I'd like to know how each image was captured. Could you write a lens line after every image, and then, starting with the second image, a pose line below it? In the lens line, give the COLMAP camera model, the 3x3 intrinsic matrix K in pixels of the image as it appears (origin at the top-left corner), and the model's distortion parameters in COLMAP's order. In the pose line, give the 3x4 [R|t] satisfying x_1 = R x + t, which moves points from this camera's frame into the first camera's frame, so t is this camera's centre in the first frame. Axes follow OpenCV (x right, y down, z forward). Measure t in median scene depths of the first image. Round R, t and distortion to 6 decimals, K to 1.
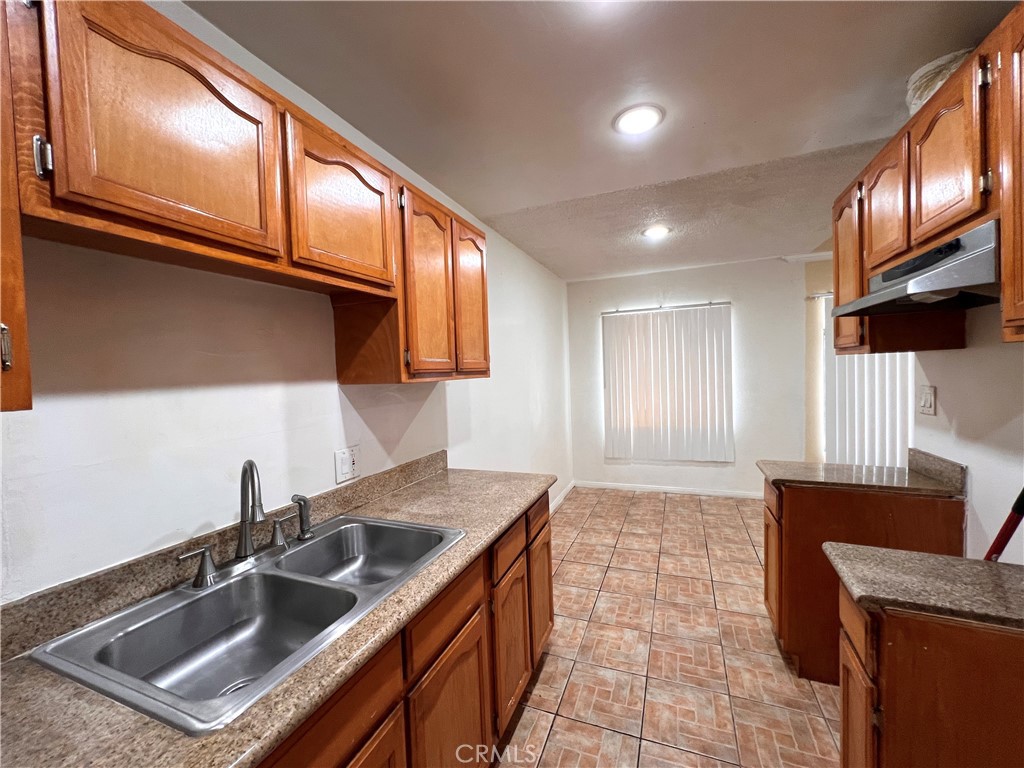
lens RADIAL K [[412.3, 0, 513.8], [0, 412.3, 386.0], [0, 0, 1]] dist [-0.001618, -0.000058]
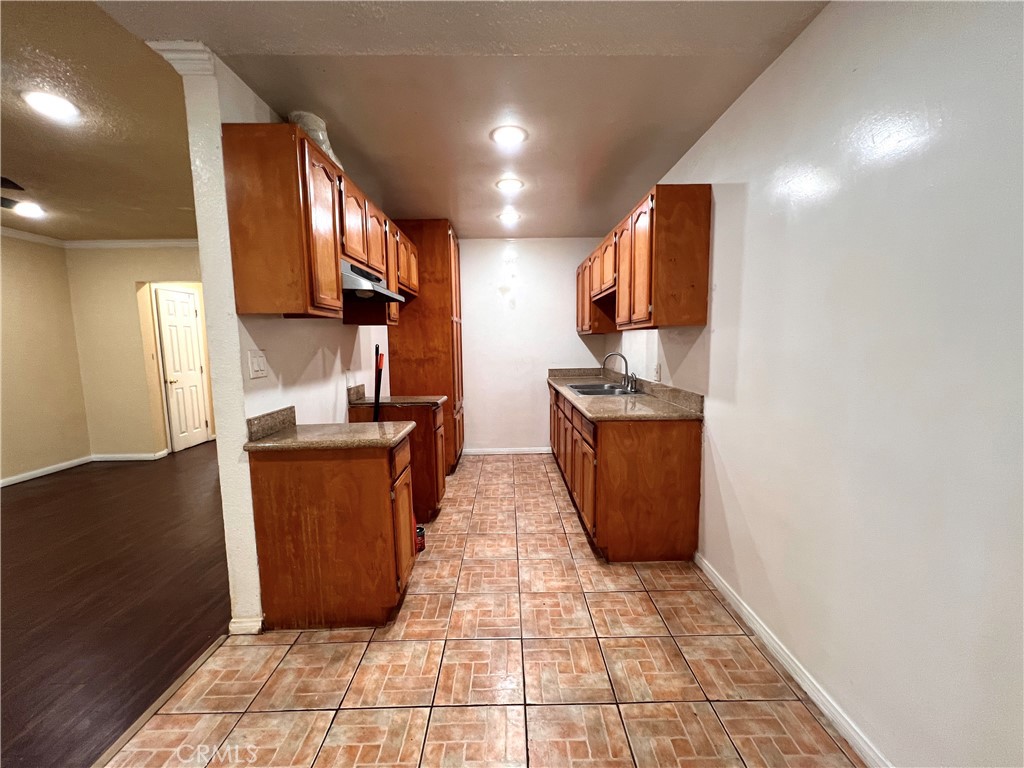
lens RADIAL K [[404.9, 0, 506.7], [0, 404.9, 385.3], [0, 0, 1]] dist [0.000394, 0.000241]
pose [[-0.927943, 0.085166, -0.362862, 0.788355], [0.031950, 0.988137, 0.150216, -0.044048], [0.371351, 0.127798, -0.919655, 2.129982]]
